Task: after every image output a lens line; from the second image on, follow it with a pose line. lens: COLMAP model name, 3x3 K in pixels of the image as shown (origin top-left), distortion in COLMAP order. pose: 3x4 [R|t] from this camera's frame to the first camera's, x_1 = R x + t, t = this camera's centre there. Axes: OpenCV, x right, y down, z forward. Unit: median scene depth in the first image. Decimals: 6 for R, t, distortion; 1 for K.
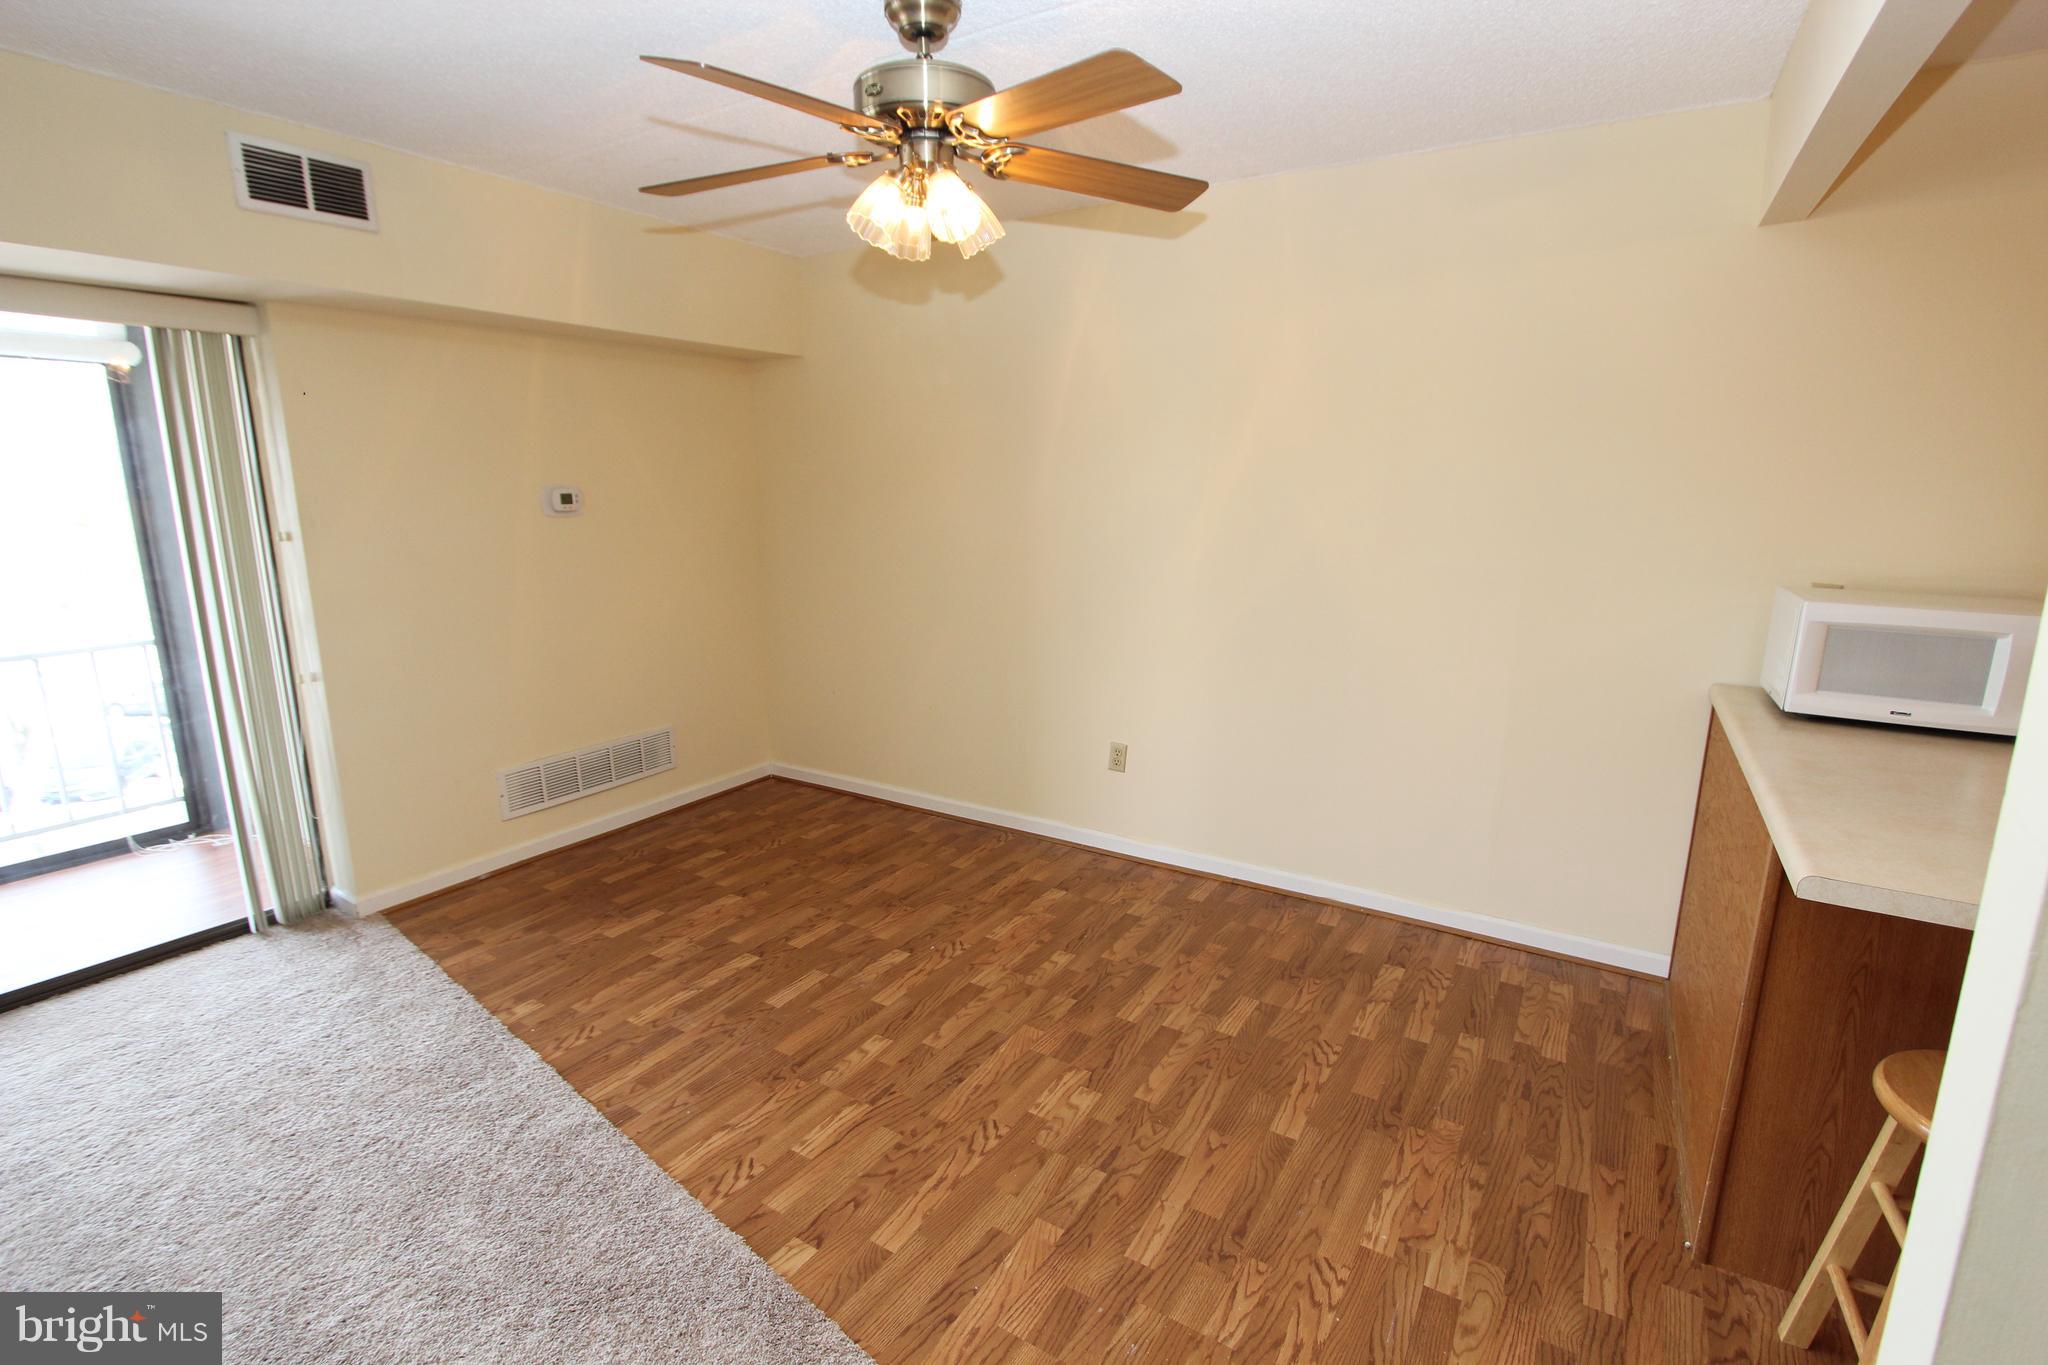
lens RADIAL K [[944.3, 0, 1018.2], [0, 944.3, 673.6], [0, 0, 1]] dist [-0.020114, 0.001855]
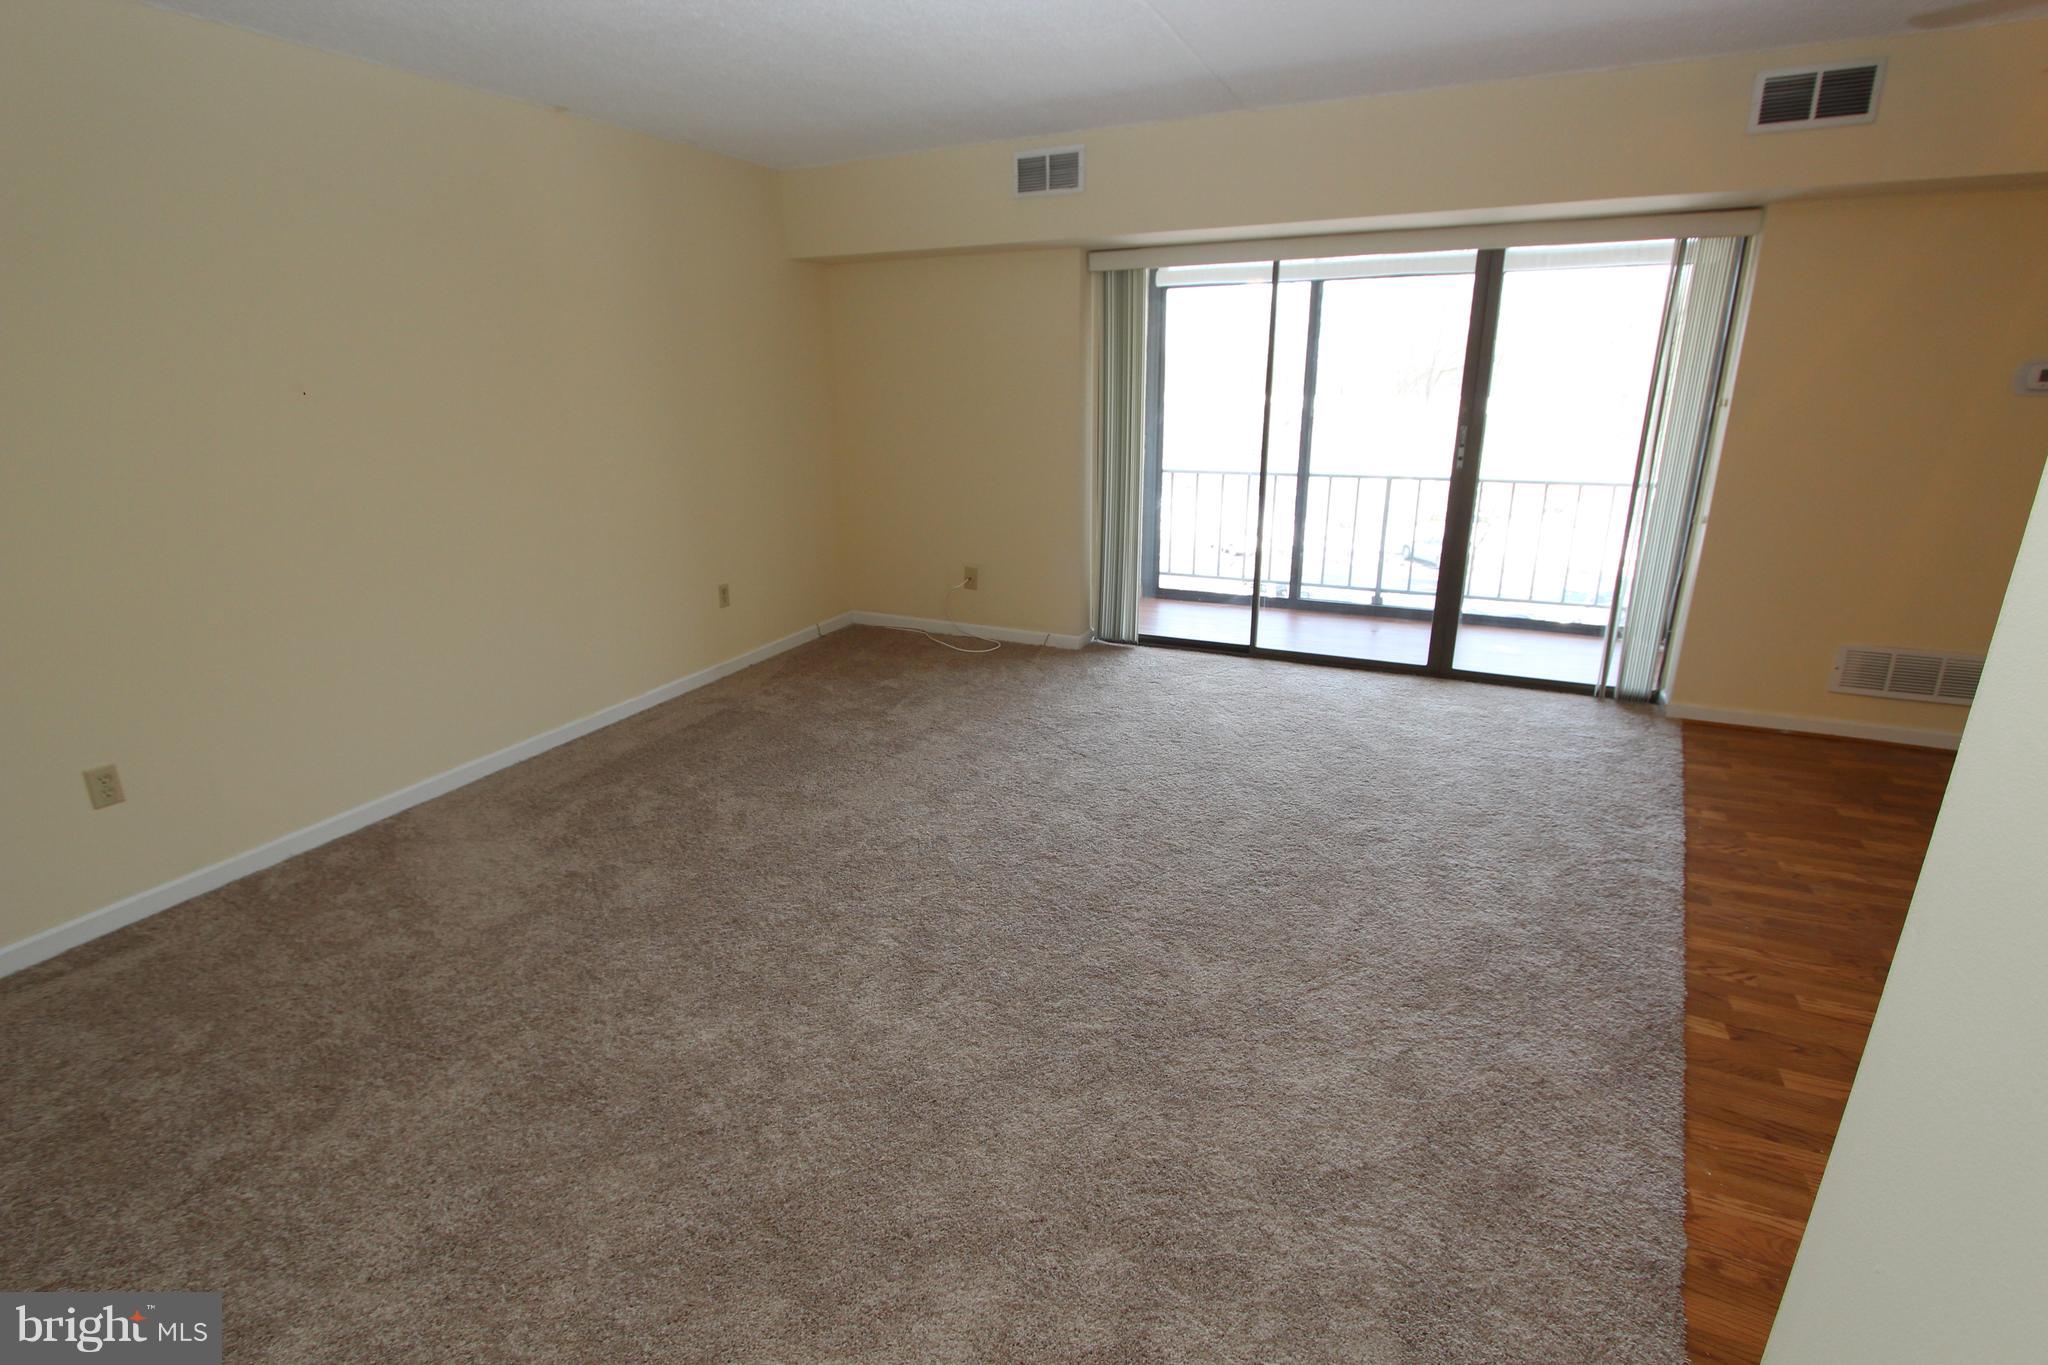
lens RADIAL K [[944.3, 0, 1011.0], [0, 944.3, 679.7], [0, 0, 1]] dist [-0.020114, 0.001855]
pose [[0.110925, 0.306621, -0.945346, 0.477800], [-0.183796, 0.941137, 0.283690, 0.026147], [0.976686, 0.142283, 0.160751, -0.085499]]
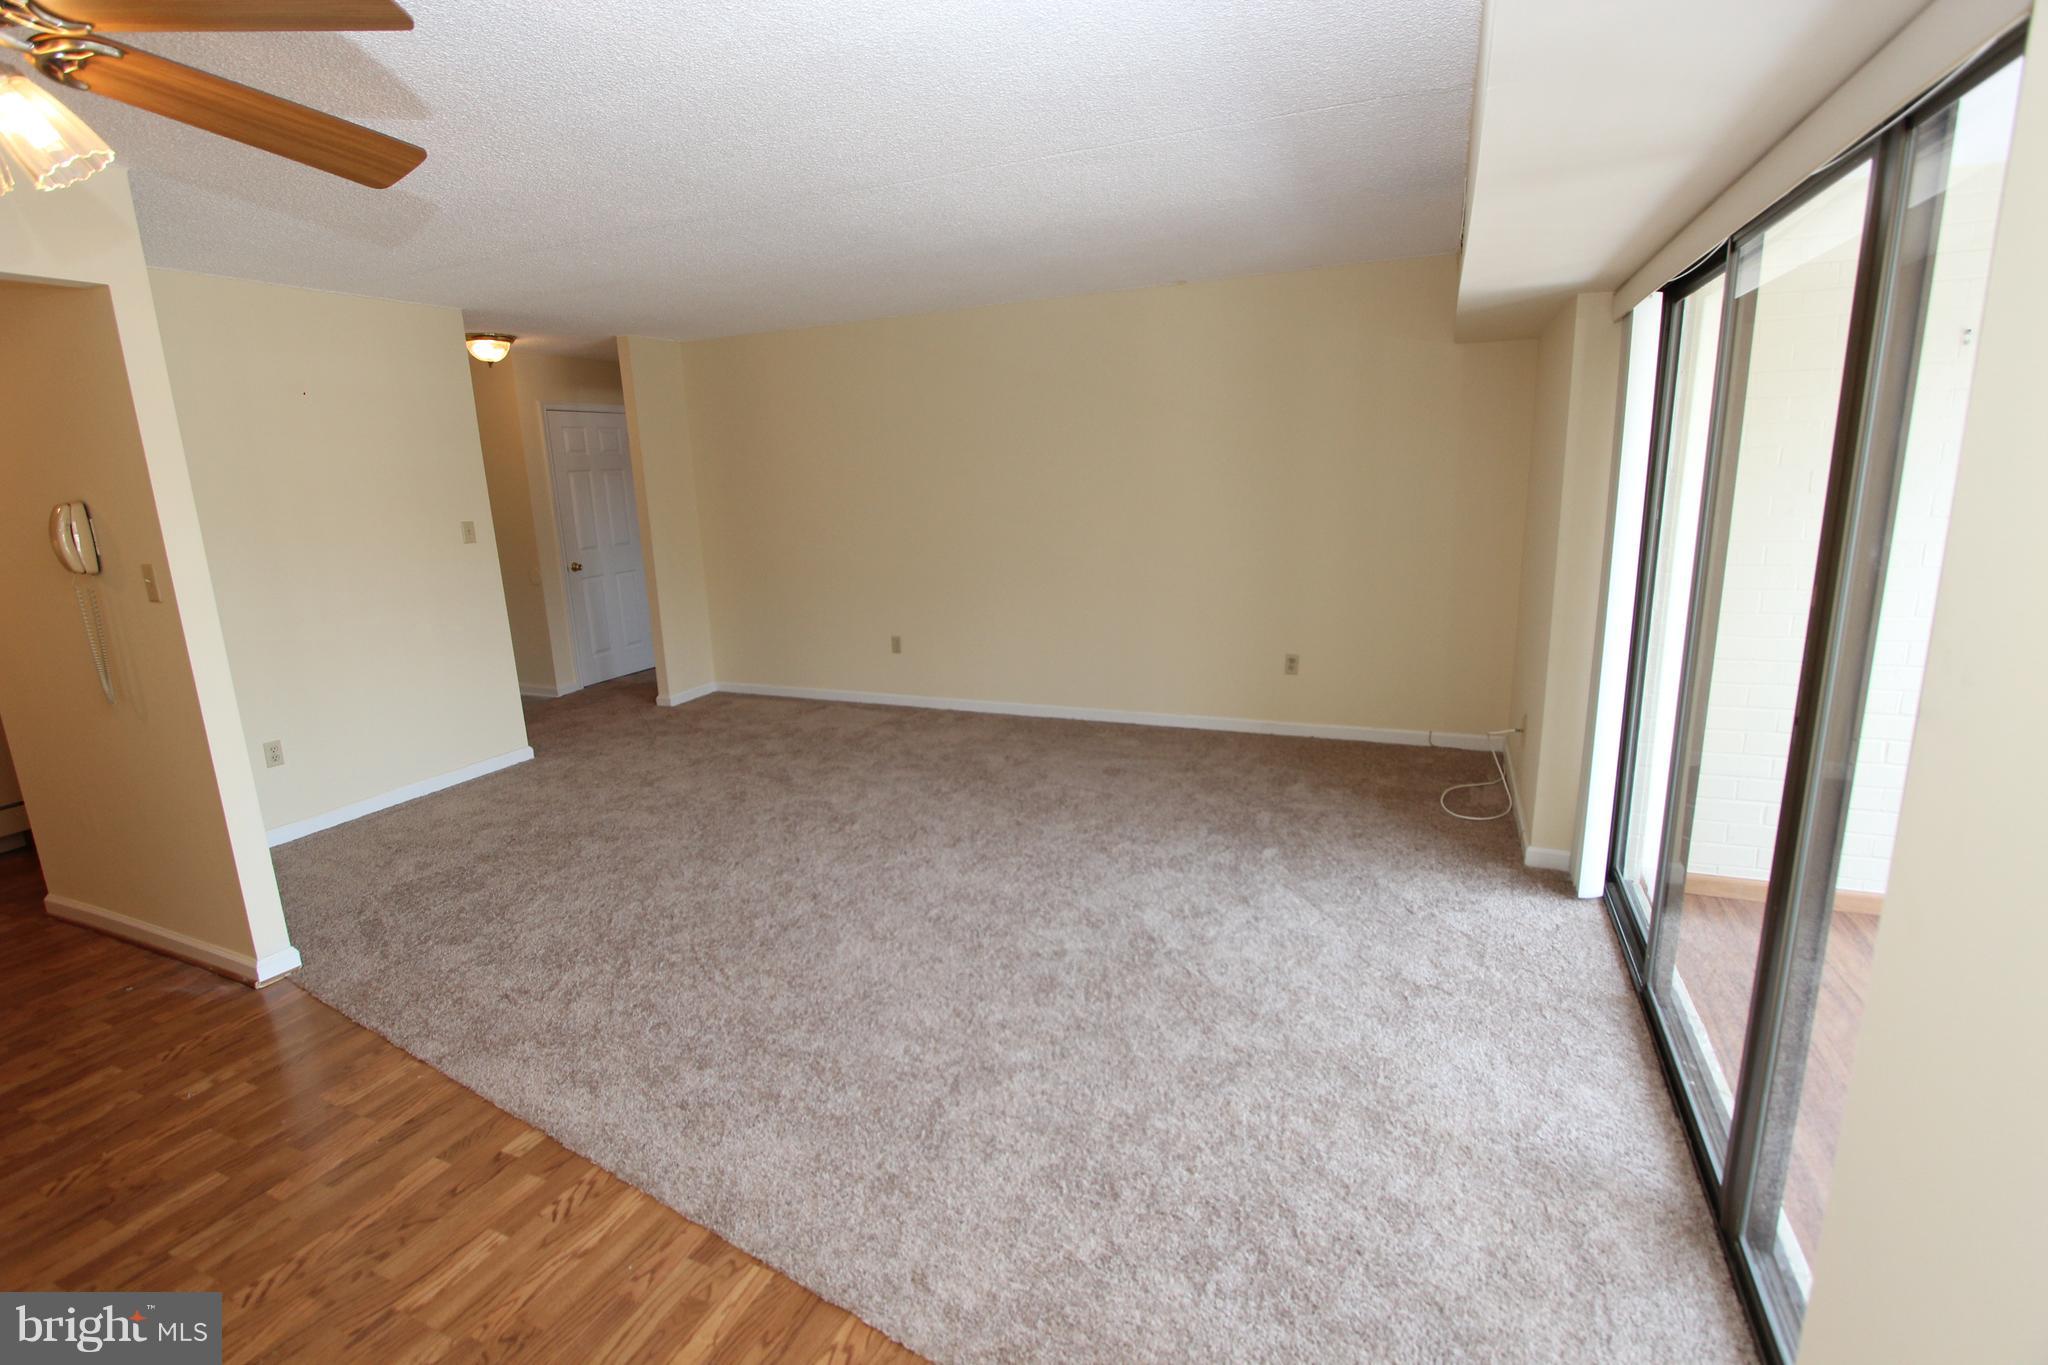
lens RADIAL K [[944.3, 0, 1016.9], [0, 944.3, 673.4], [0, 0, 1]] dist [-0.020114, 0.001855]
pose [[-0.988885, 0.063565, -0.134413, -0.560188], [0.003878, 0.914727, 0.404053, -0.320156], [0.148635, 0.399041, -0.904806, 1.453348]]
